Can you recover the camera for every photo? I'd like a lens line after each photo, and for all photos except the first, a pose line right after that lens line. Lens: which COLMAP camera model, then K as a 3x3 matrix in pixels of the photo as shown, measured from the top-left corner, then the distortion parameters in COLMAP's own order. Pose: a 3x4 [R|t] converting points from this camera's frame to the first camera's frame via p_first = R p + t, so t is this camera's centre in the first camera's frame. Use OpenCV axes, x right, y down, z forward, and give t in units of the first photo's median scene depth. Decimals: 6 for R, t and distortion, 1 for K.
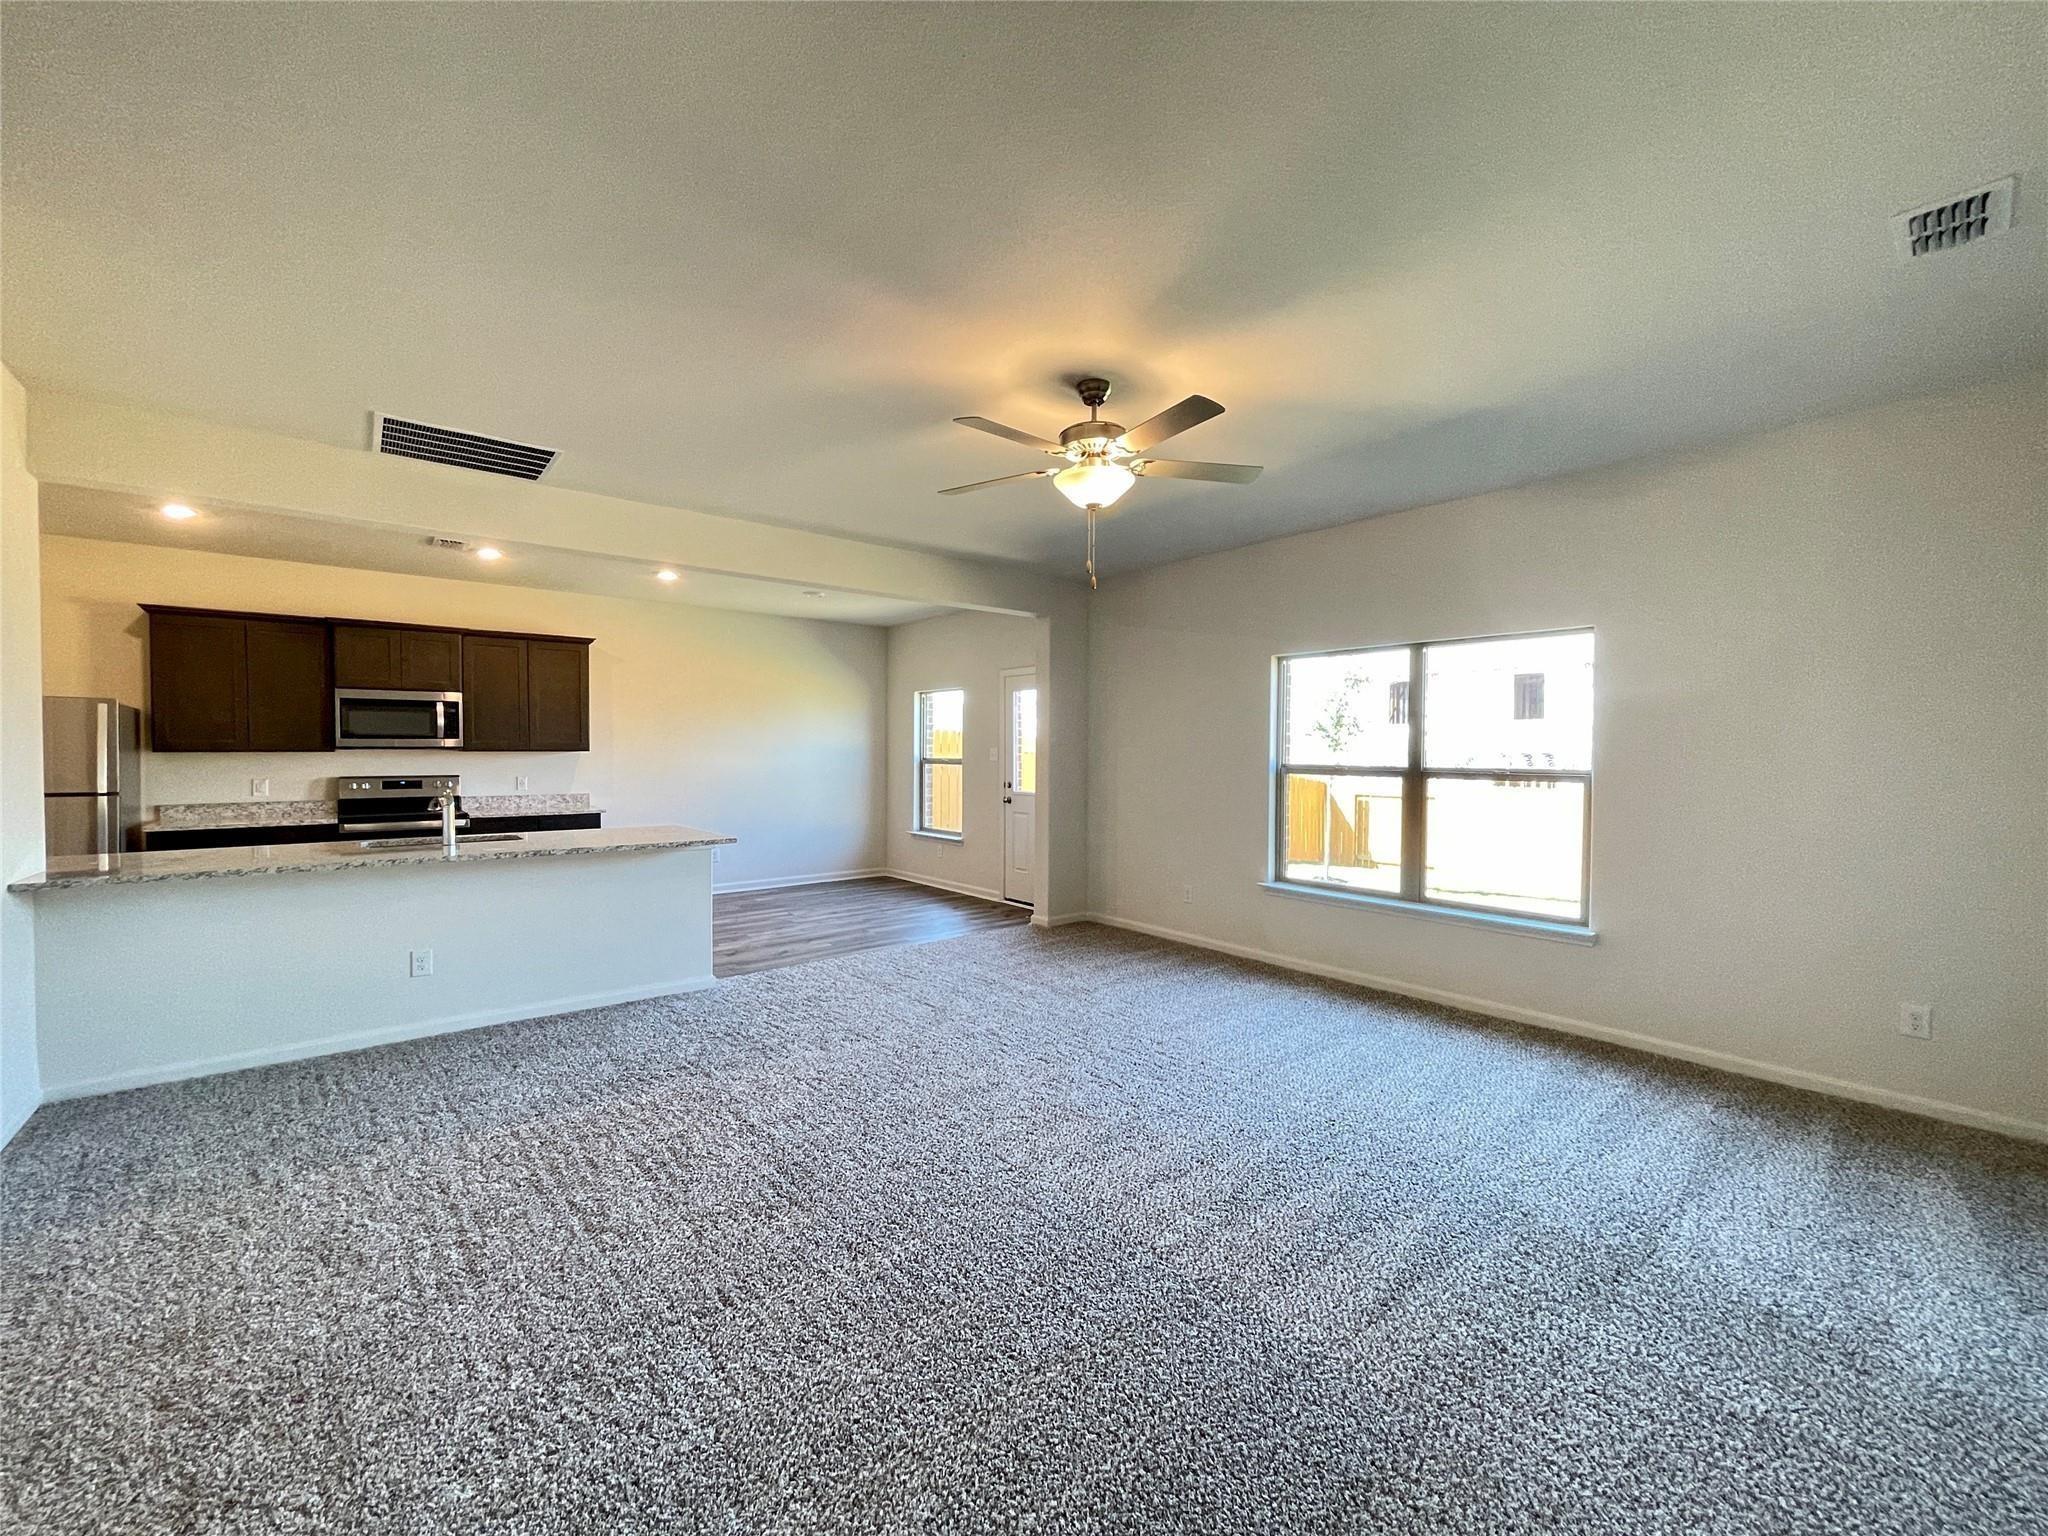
lens RADIAL K [[829.4, 0, 1017.5], [0, 829.4, 767.8], [0, 0, 1]] dist [0.002093, -0.000320]
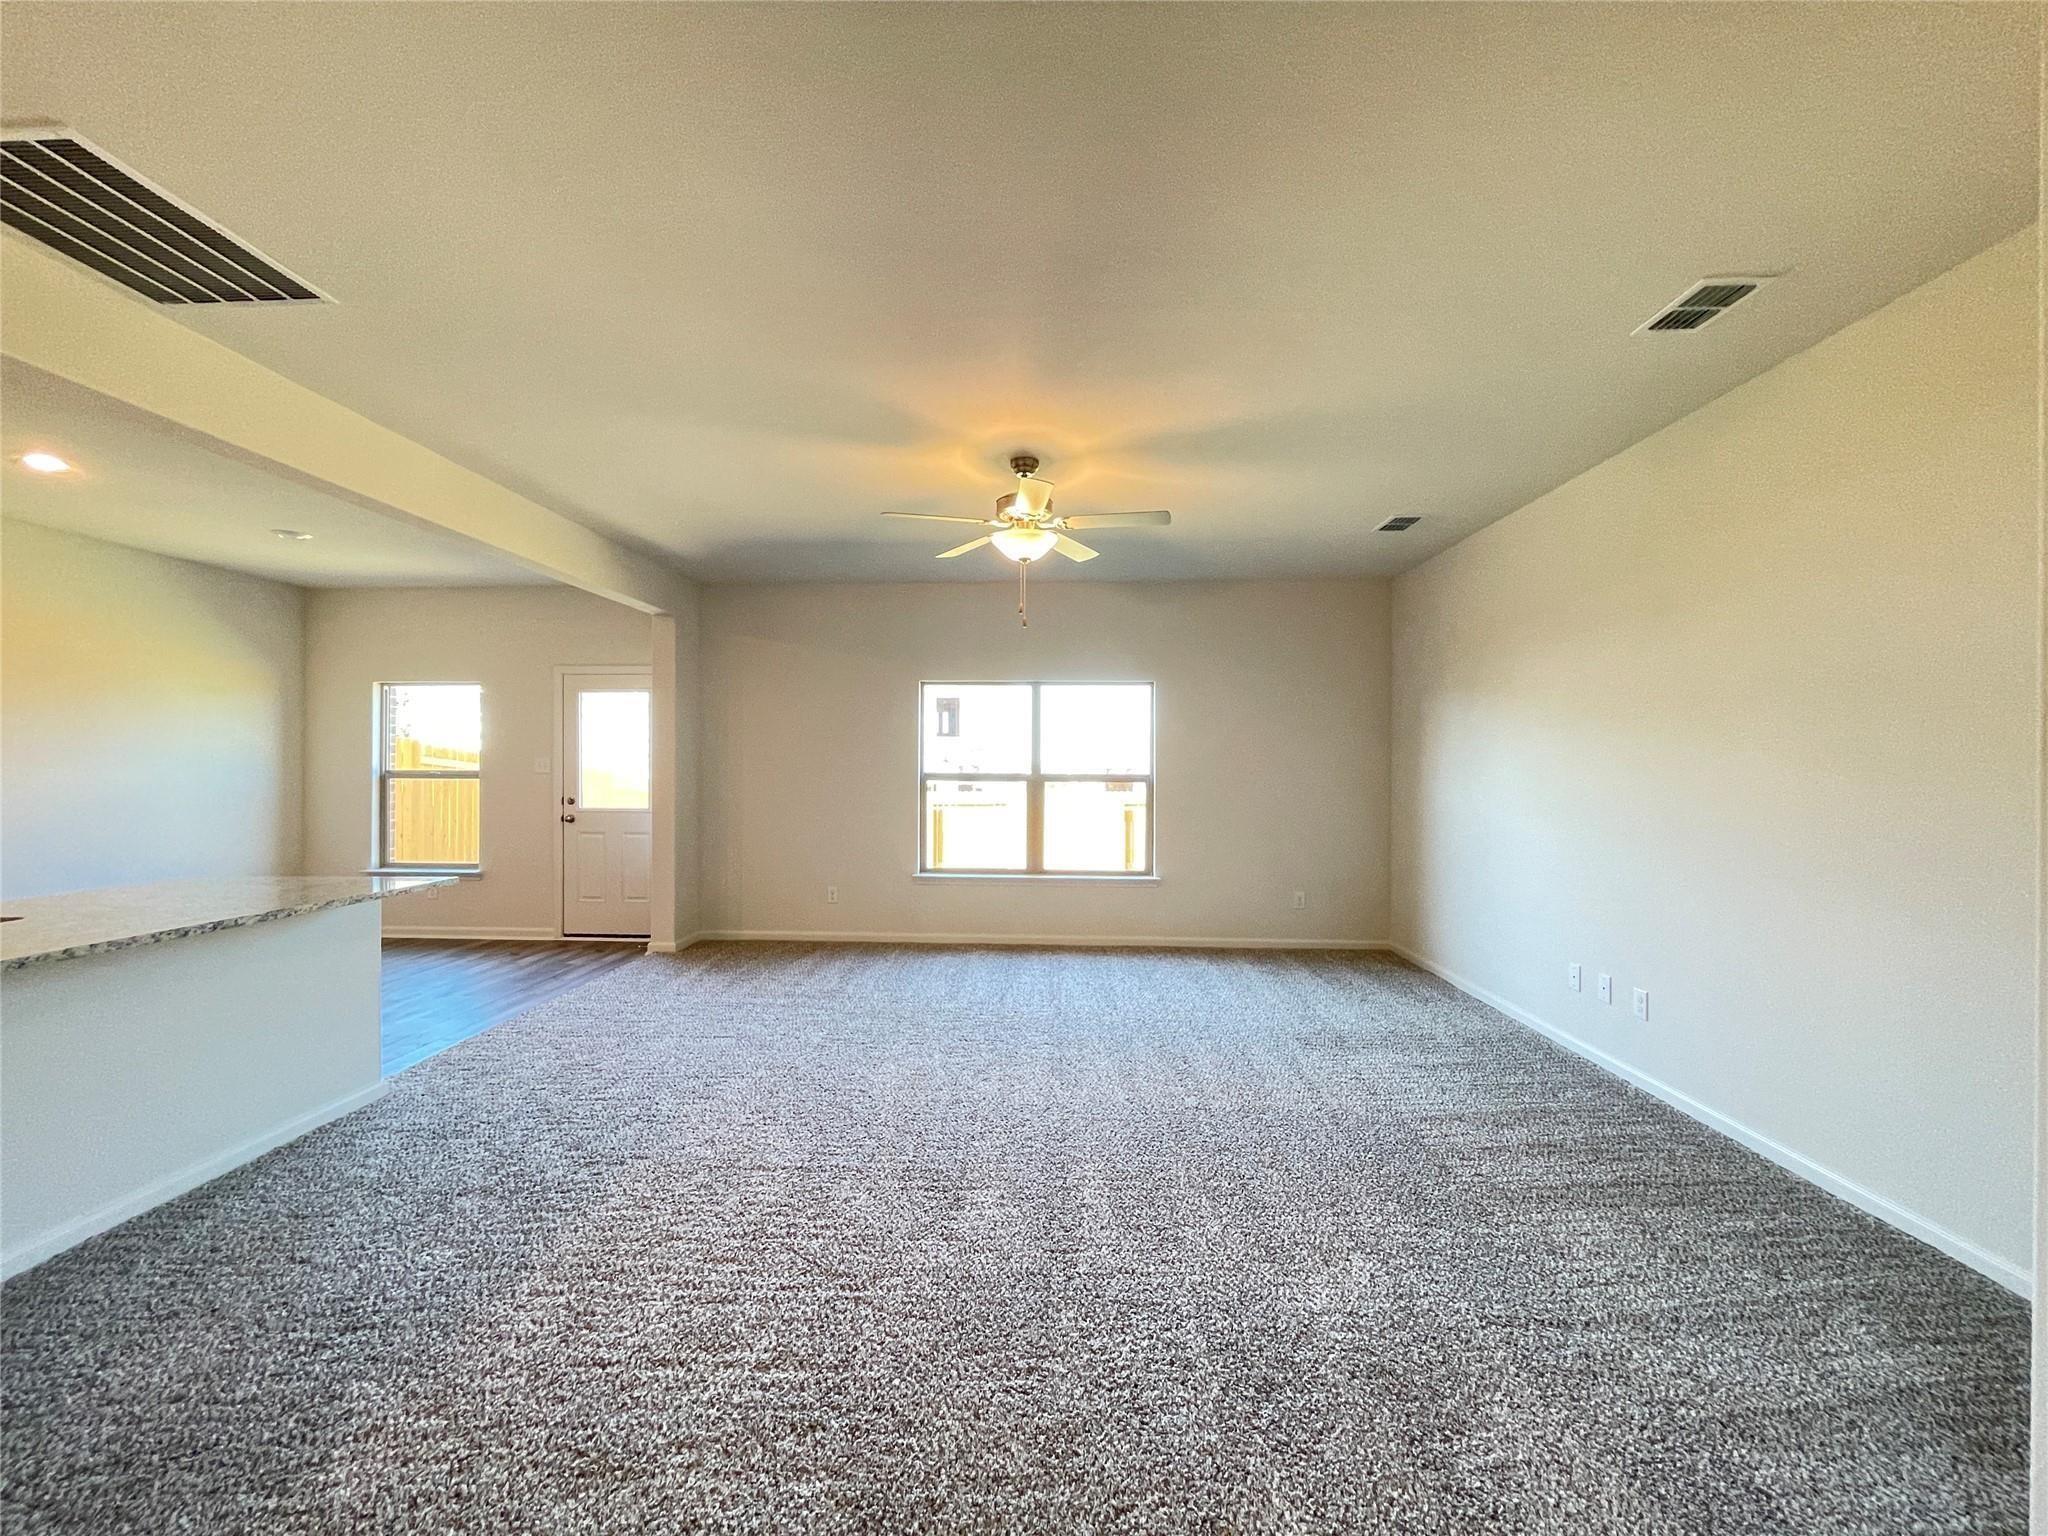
lens RADIAL K [[829.4, 0, 1013.7], [0, 829.4, 763.8], [0, 0, 1]] dist [0.002093, -0.000320]
pose [[0.665895, 0.001320, 0.746045, -0.535134], [0.015140, 0.999769, -0.015283, 0.003157], [-0.745892, 0.021472, 0.665721, 0.131702]]
